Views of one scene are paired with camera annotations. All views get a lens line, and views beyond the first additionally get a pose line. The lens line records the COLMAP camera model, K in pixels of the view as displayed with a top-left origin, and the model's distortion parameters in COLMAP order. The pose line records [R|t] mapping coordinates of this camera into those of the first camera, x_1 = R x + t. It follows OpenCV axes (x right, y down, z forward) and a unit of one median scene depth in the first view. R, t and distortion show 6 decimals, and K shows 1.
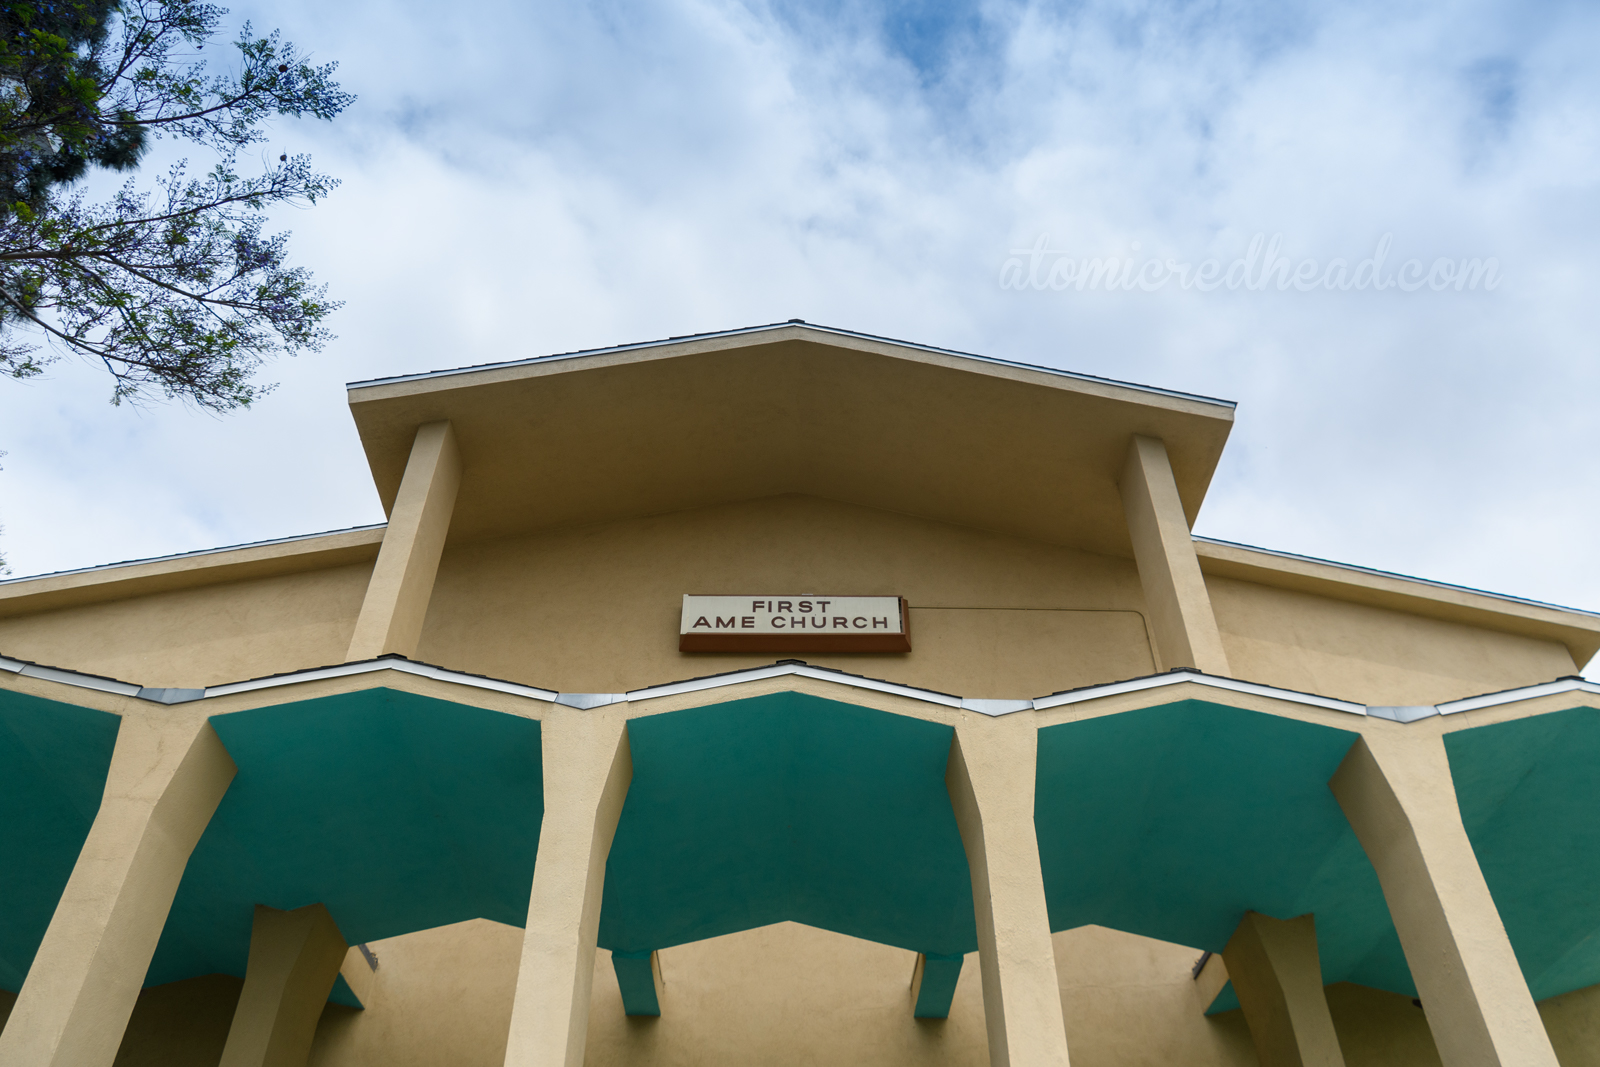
lens RADIAL K [[1210.2, 0, 800.2], [0, 1210.2, 562.7], [0, 0, 1]] dist [-0.005829, -0.001539]
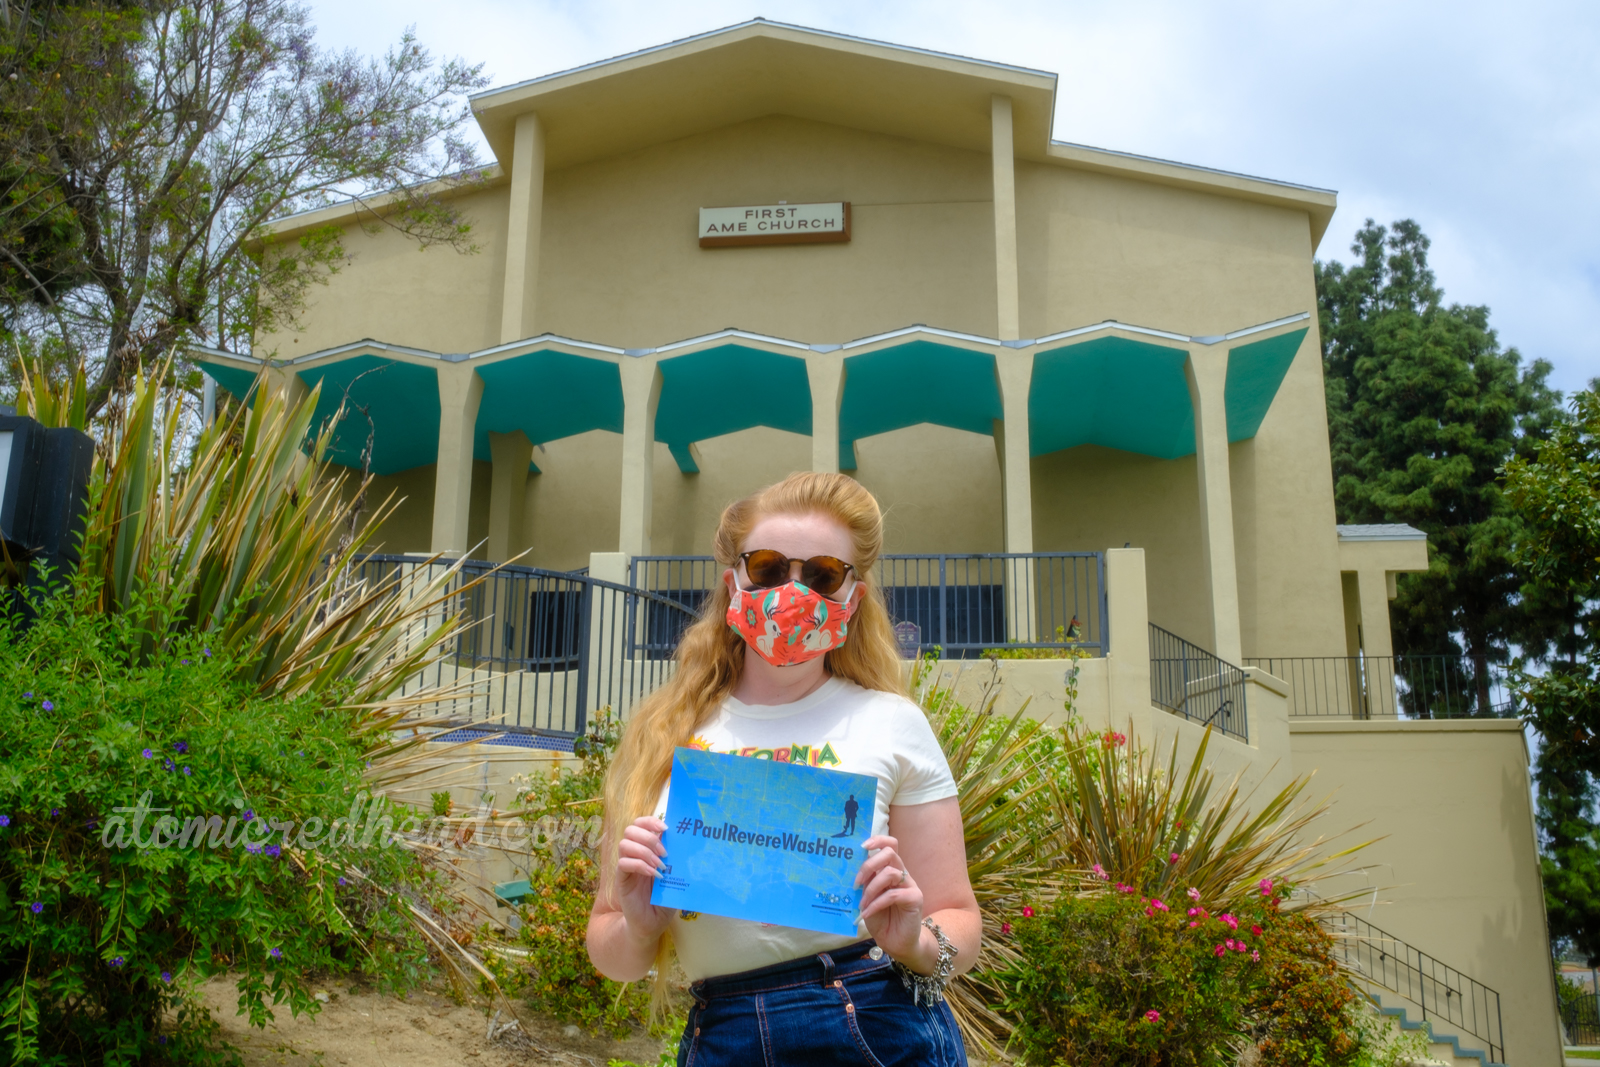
lens RADIAL K [[1210.2, 0, 800.2], [0, 1210.2, 562.7], [0, 0, 1]] dist [-0.005829, -0.001539]
pose [[0.997211, -0.018018, -0.072431, 0.133067], [0.048751, 0.892054, 0.449291, -0.256153], [0.056517, -0.451569, 0.890444, -0.550549]]
